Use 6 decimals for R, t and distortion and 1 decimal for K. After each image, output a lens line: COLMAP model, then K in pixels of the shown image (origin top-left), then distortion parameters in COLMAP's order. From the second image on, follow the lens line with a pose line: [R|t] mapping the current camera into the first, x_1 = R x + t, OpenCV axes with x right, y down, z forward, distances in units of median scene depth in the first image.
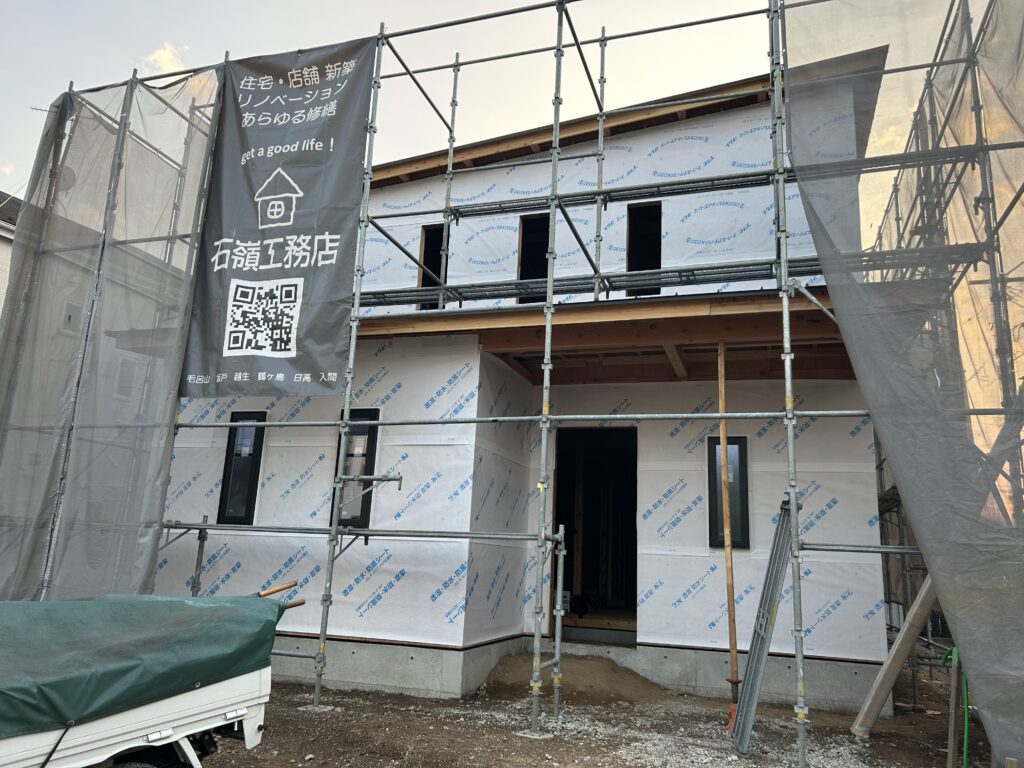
lens RADIAL K [[774.7, 0, 509.9], [0, 774.7, 378.7], [0, 0, 1]] dist [0.039478, -0.029417]
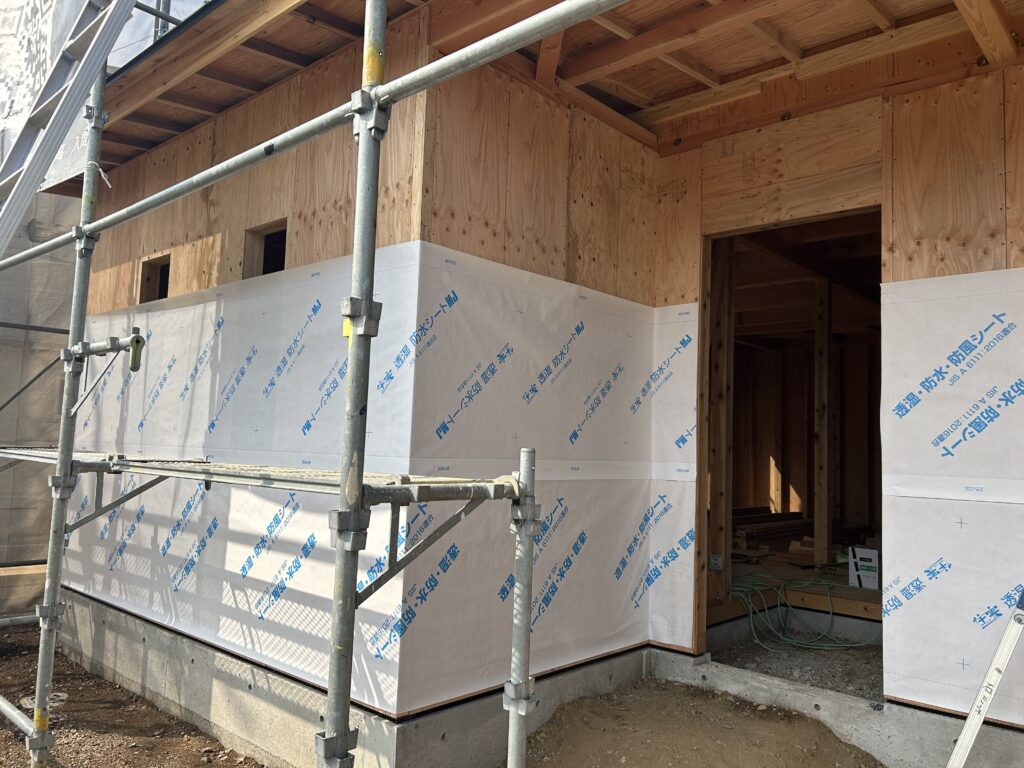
lens RADIAL K [[774.7, 0, 510.7], [0, 774.7, 390.3], [0, 0, 1]] dist [0.039478, -0.029417]
pose [[0.912389, -0.045755, -0.406760, 0.154873], [0.102960, 0.987436, 0.119873, 0.094516], [0.396164, -0.151251, 0.905636, 0.534303]]
